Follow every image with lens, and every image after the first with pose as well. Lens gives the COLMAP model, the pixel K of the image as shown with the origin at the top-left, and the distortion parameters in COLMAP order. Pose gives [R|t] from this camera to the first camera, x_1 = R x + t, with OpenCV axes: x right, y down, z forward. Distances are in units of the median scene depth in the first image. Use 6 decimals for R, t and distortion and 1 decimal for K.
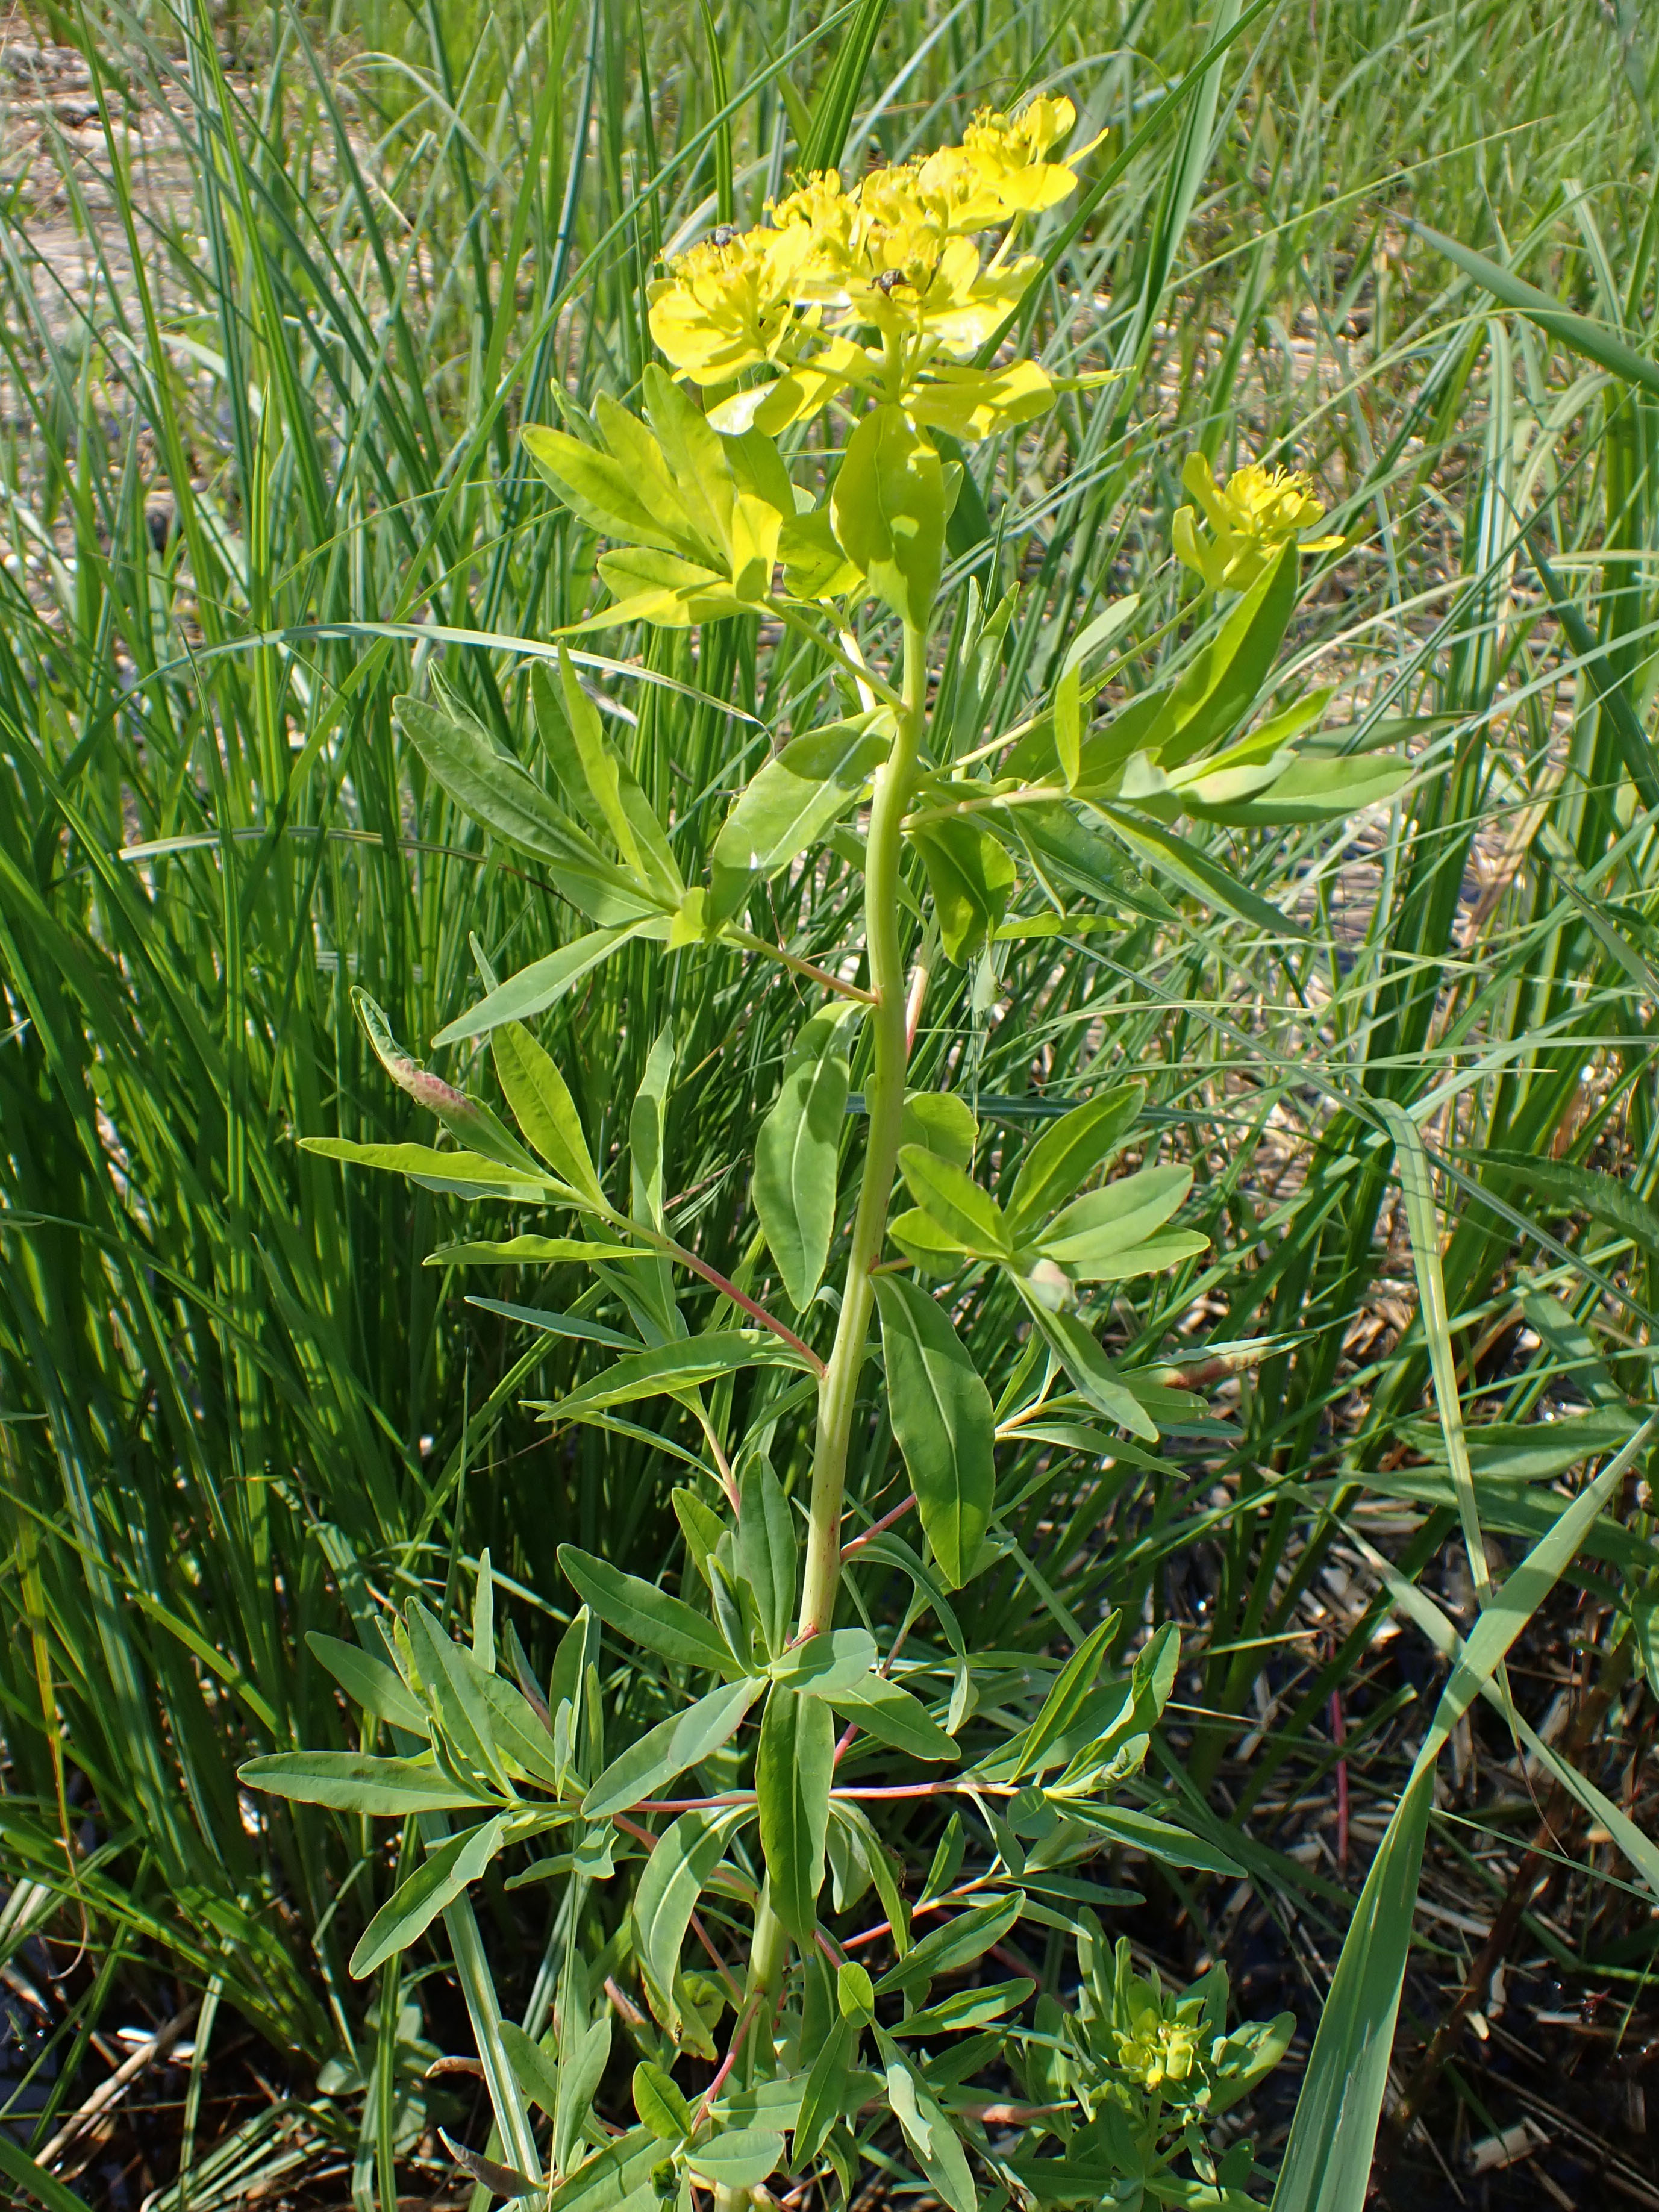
lens RADIAL K [[2228.6, 0, 829.5], [0, 2228.6, 1106.0], [0, 0, 1]] dist [0.082778, -0.300461]
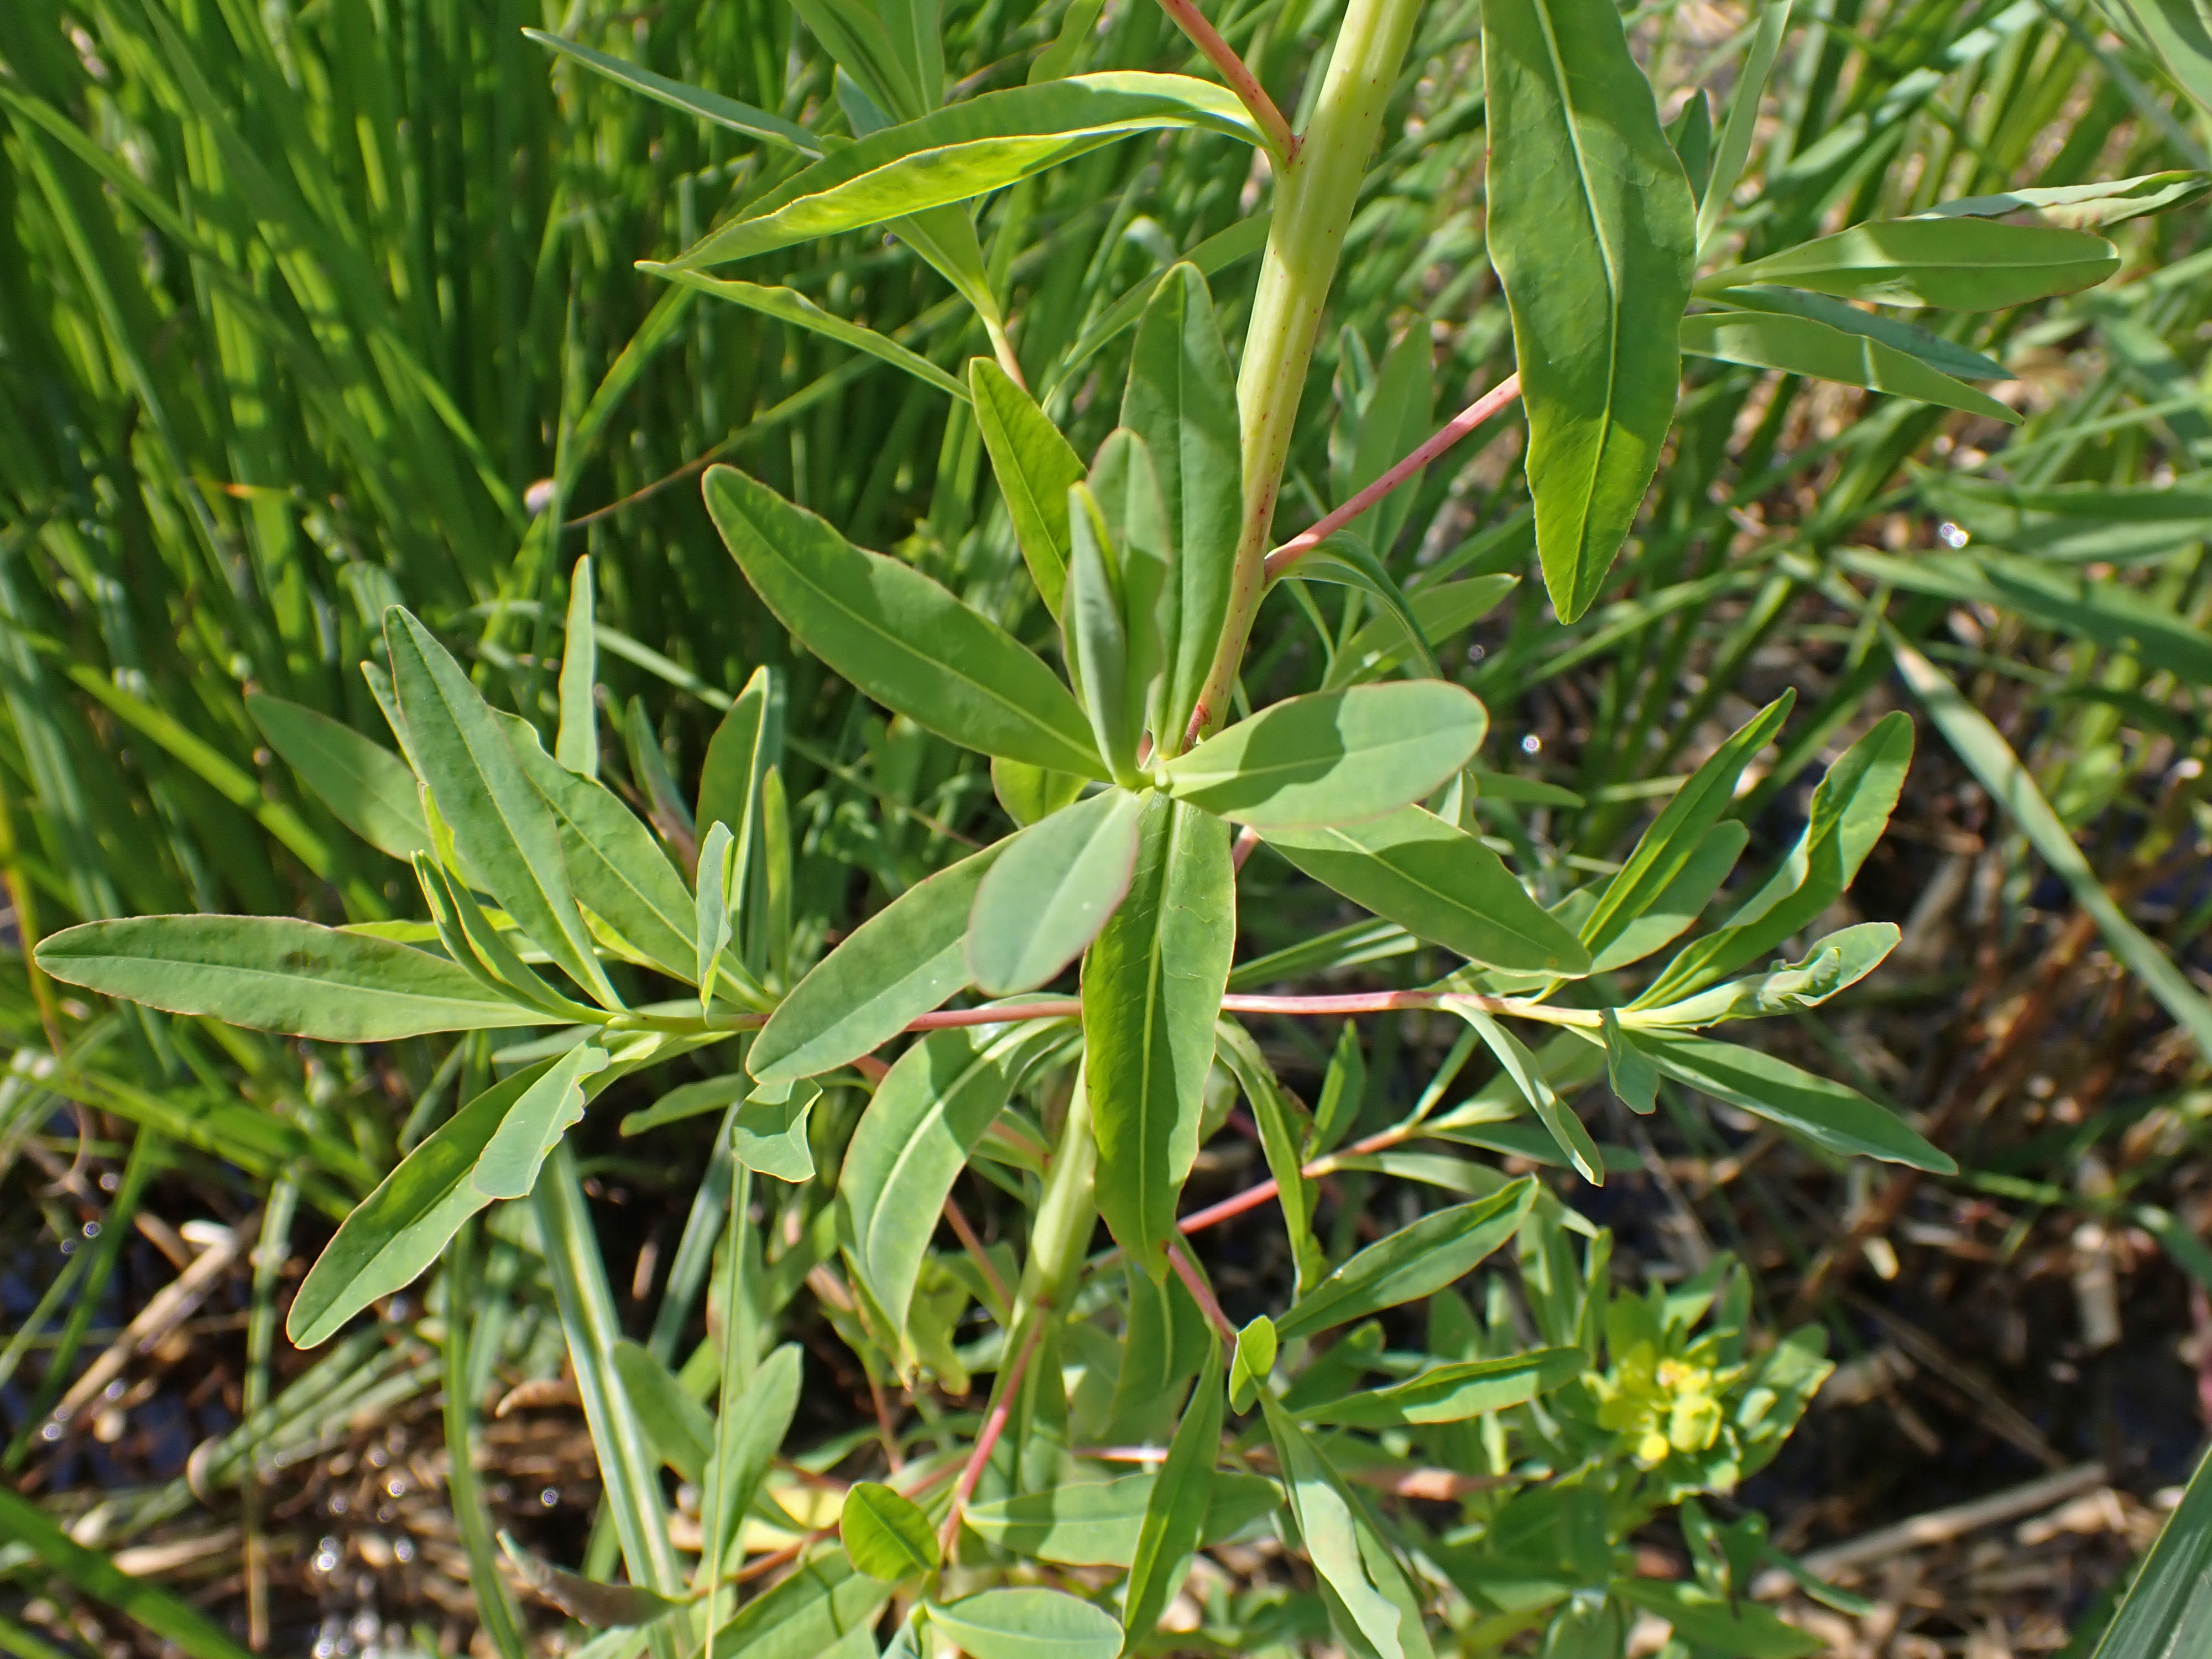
lens RADIAL K [[2336.7, 0, 1106.0], [0, 2336.7, 829.5], [0, 0, 1]] dist [-0.012432, -0.007446]
pose [[0.999111, 0.023014, 0.035310, -0.039866], [-0.031075, 0.968199, 0.248244, 0.112338], [-0.028474, -0.249121, 0.968054, 0.415557]]
